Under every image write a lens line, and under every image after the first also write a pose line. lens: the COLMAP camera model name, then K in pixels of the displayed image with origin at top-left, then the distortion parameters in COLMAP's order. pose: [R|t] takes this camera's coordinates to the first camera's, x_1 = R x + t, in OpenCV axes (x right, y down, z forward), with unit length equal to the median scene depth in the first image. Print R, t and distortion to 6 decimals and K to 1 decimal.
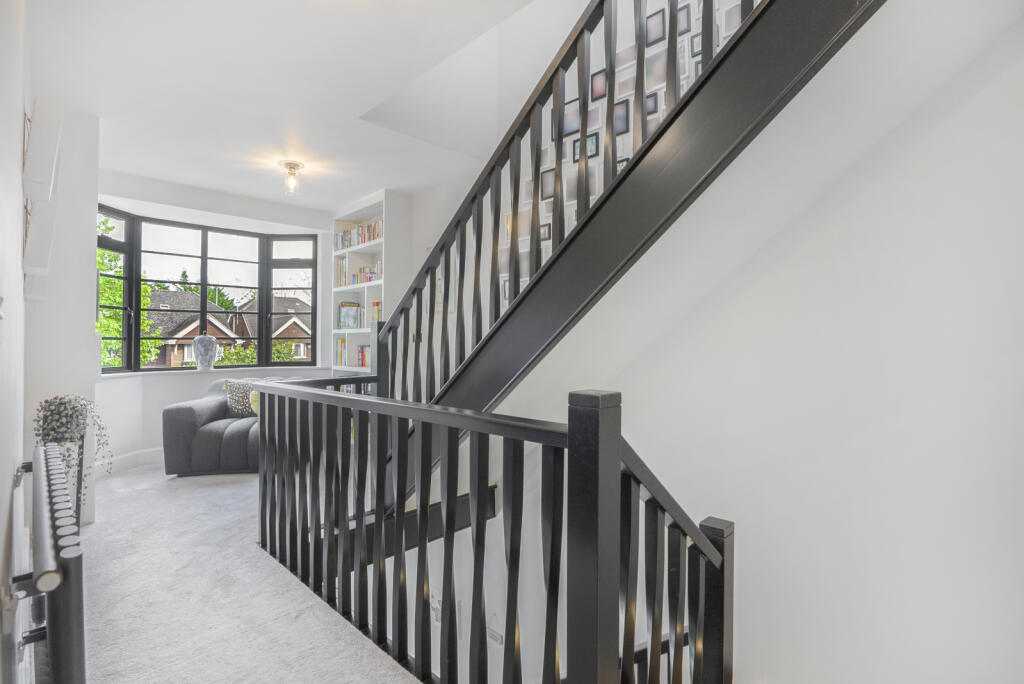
lens RADIAL K [[485.0, 0, 510.5], [0, 485.0, 326.3], [0, 0, 1]] dist [-0.031860, 0.000167]
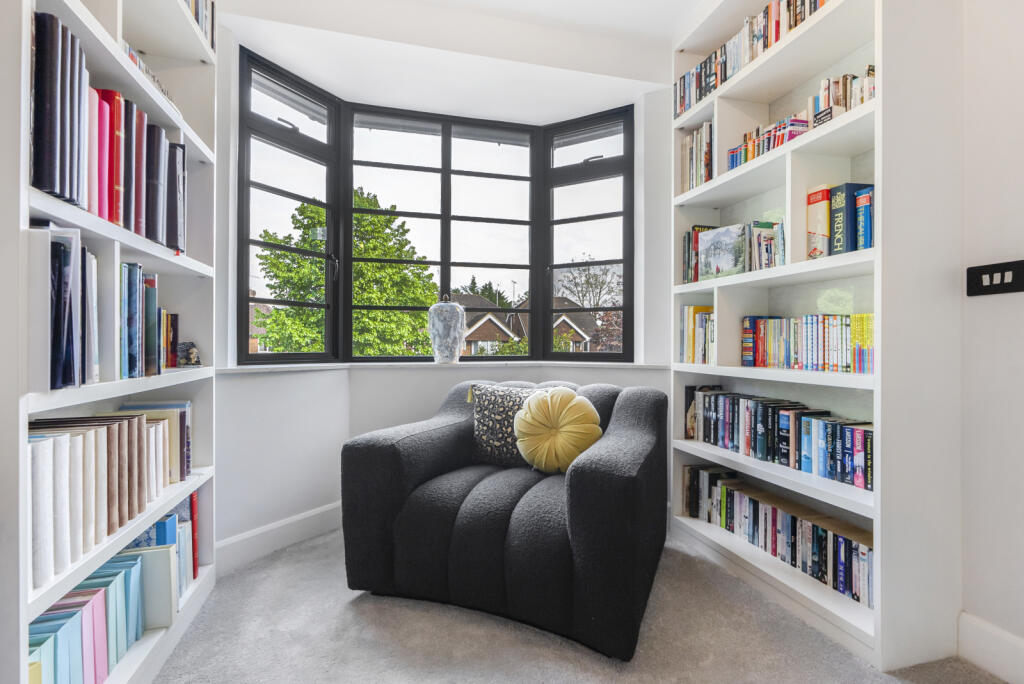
lens RADIAL K [[481.2, 0, 512.0], [0, 481.2, 342.0], [0, 0, 1]] dist [0.008267, 0.000238]
pose [[0.866396, 0.010707, -0.499242, -0.279720], [0.005489, 0.999506, 0.030961, 0.047950], [0.499327, -0.029565, 0.865909, 0.533829]]
